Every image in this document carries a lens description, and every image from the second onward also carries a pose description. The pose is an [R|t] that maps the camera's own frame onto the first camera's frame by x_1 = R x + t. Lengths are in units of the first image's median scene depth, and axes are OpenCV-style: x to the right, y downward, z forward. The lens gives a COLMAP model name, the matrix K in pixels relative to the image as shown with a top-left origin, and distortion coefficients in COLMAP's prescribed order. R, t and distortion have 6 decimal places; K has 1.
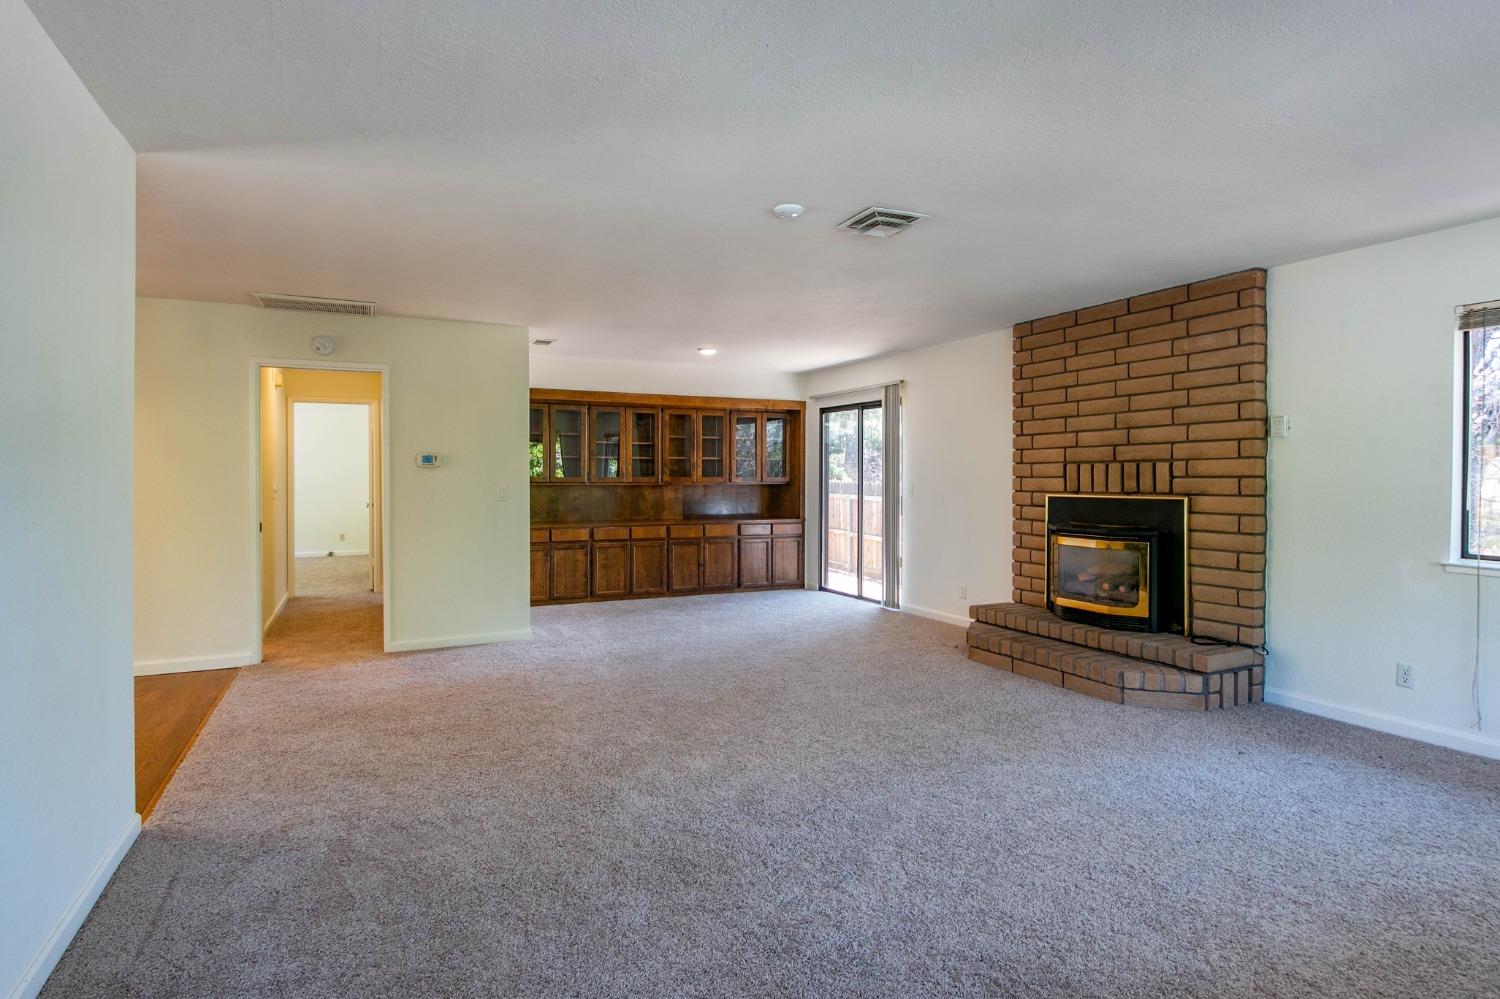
lens RADIAL K [[807.1, 0, 745.5], [0, 807.1, 496.1], [0, 0, 1]] dist [-0.004915, 0.001202]
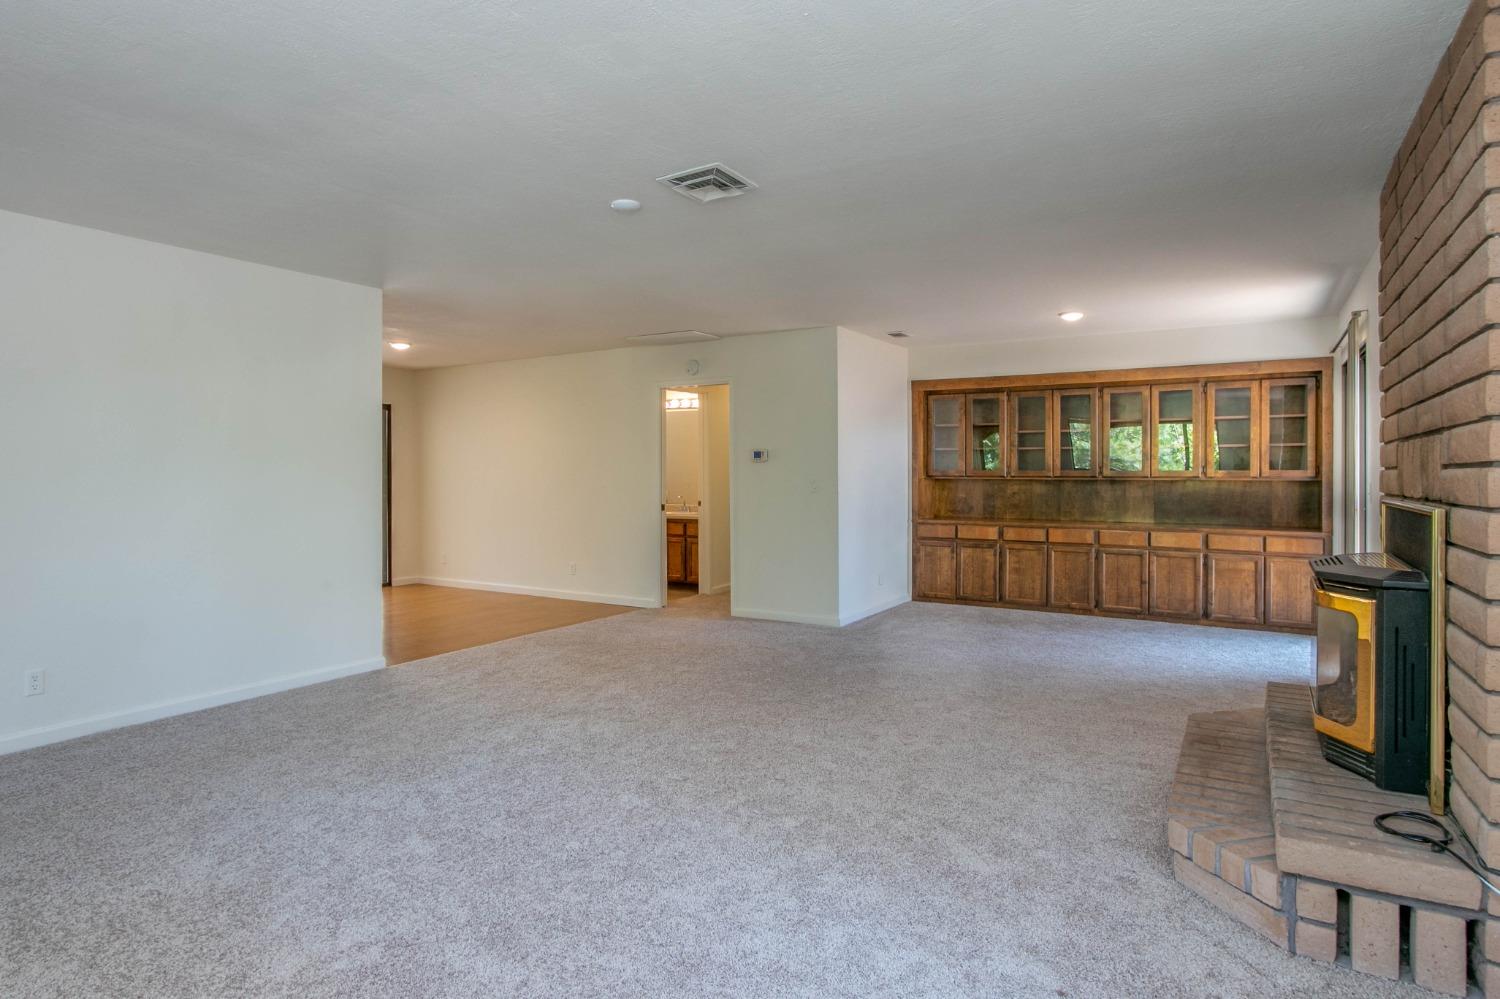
lens RADIAL K [[836.9, 0, 747.0], [0, 836.9, 472.8], [0, 0, 1]] dist [-0.000941, 0.000368]
pose [[0.541882, 0.000203, -0.840455, 0.630429], [-0.020481, 0.999706, -0.012964, -0.003838], [0.840205, 0.024238, 0.541726, 0.350177]]
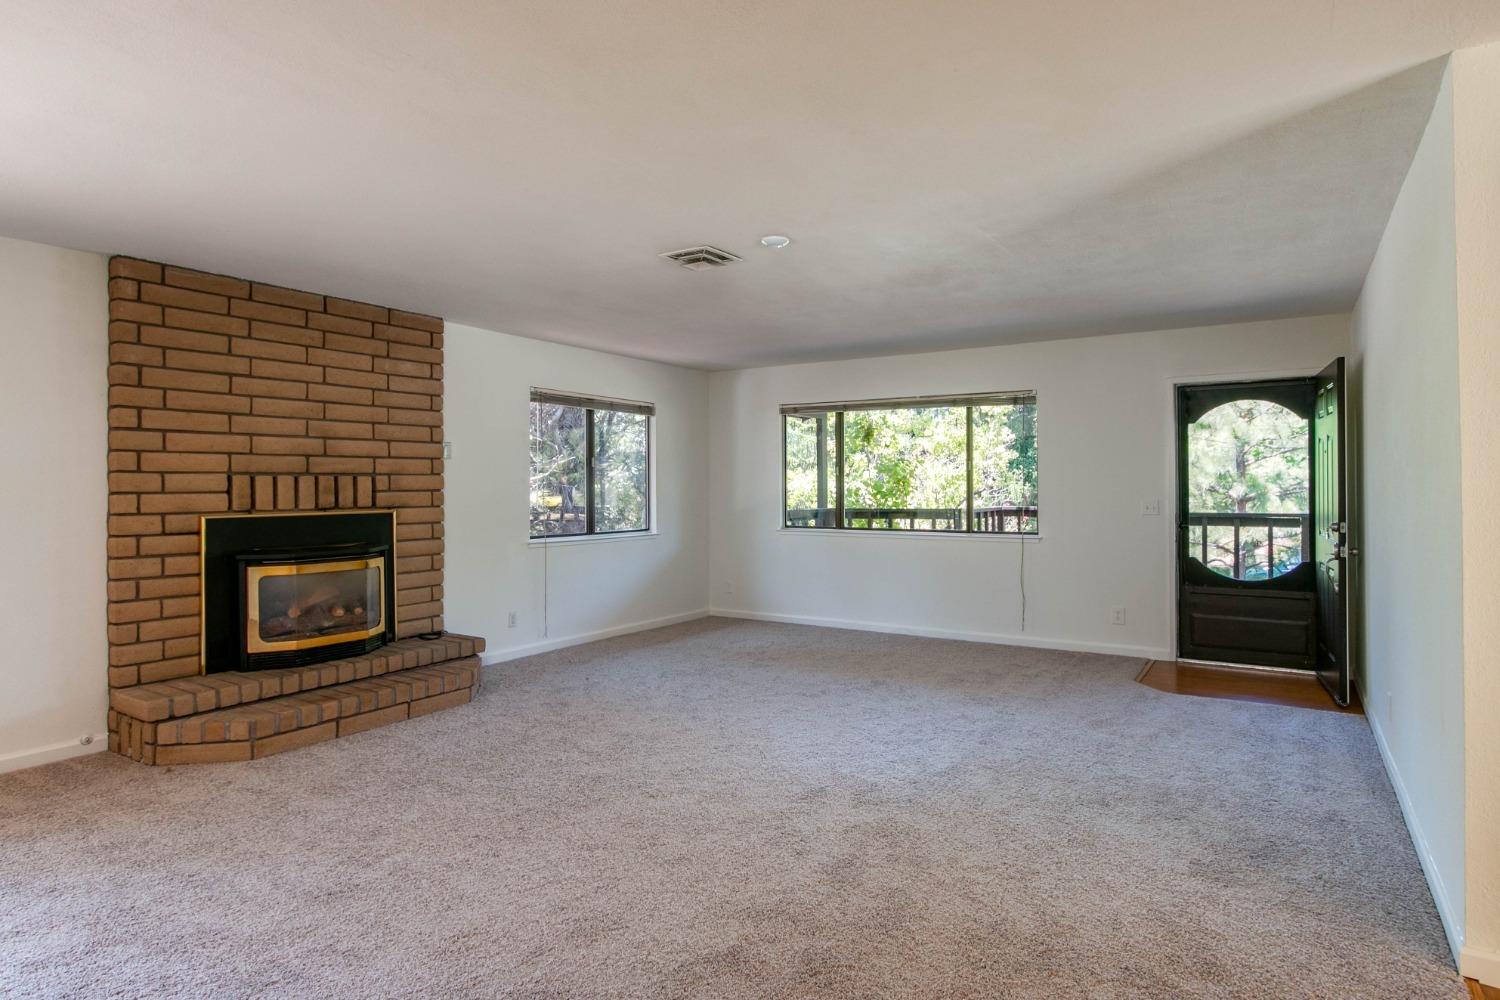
lens RADIAL K [[807.1, 0, 745.5], [0, 807.1, 496.6], [0, 0, 1]] dist [-0.004915, 0.001202]
pose [[-0.510359, -0.005268, 0.859945, -0.512275], [0.027781, 0.999358, 0.022610, -0.023438], [-0.859512, 0.035429, -0.509886, 0.981413]]
